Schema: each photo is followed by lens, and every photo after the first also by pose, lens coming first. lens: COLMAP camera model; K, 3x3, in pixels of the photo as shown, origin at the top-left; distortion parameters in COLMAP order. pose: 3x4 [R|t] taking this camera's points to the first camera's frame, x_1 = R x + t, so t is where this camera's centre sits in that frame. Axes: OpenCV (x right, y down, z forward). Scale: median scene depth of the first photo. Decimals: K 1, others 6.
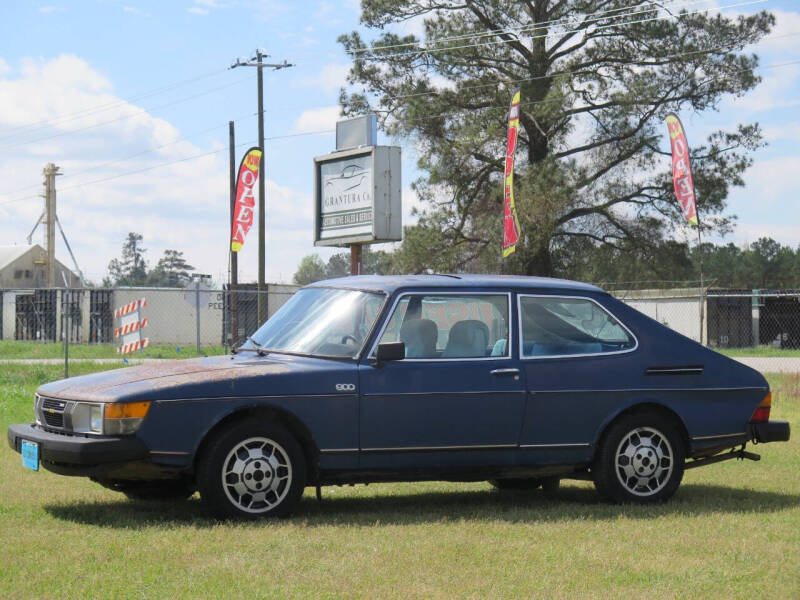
lens RADIAL K [[2198.1, 0, 400.0], [0, 2198.1, 300.0], [0, 0, 1]] dist [0.039057, -0.871824]
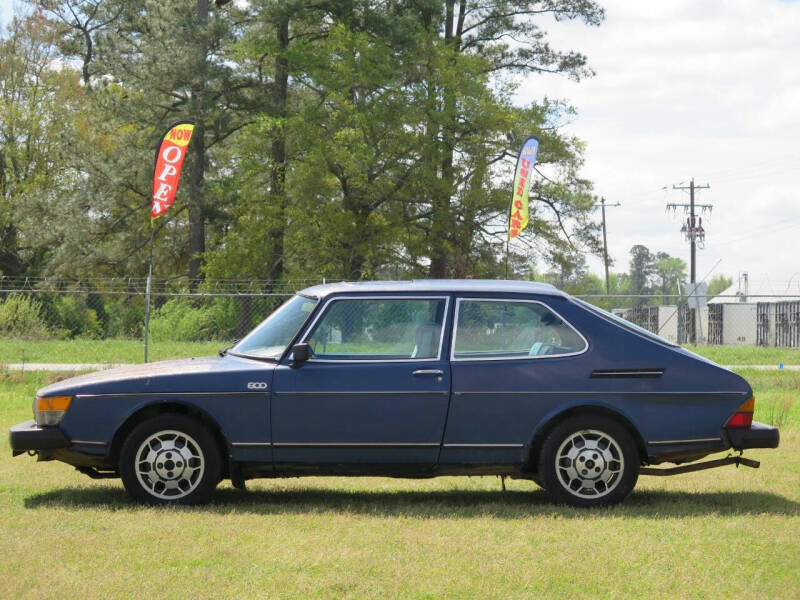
lens RADIAL K [[2189.0, 0, 400.0], [0, 2189.0, 300.0], [0, 0, 1]] dist [0.036485, -0.475558]
pose [[0.893214, -0.006742, -0.449582, 0.485338], [0.005177, 0.999976, -0.004710, 0.002992], [0.449602, 0.001879, 0.893227, 0.070279]]
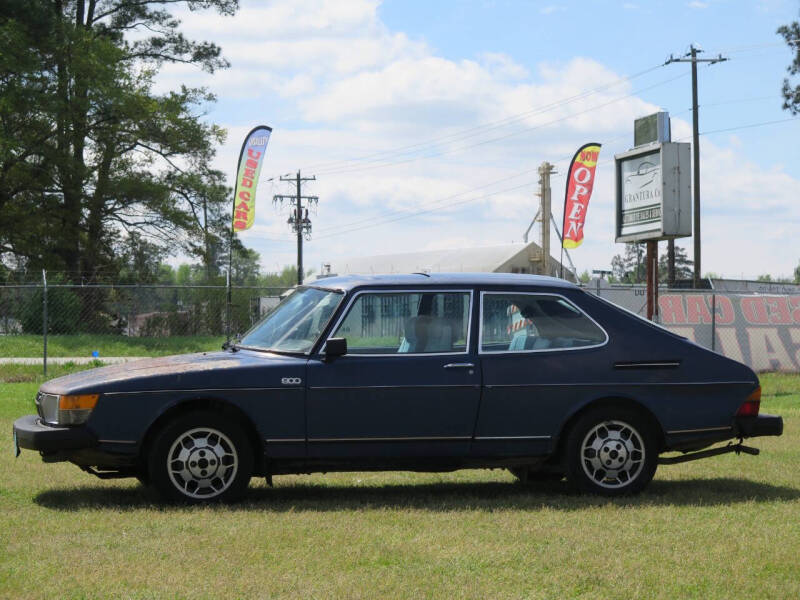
lens RADIAL K [[2198.1, 0, 400.0], [0, 2198.1, 300.0], [0, 0, 1]] dist [0.039057, -0.871824]
pose [[0.969546, -0.007960, -0.244778, 0.266862], [0.008448, 0.999964, 0.000944, 0.000093], [0.244762, -0.002983, 0.969579, -0.012719]]
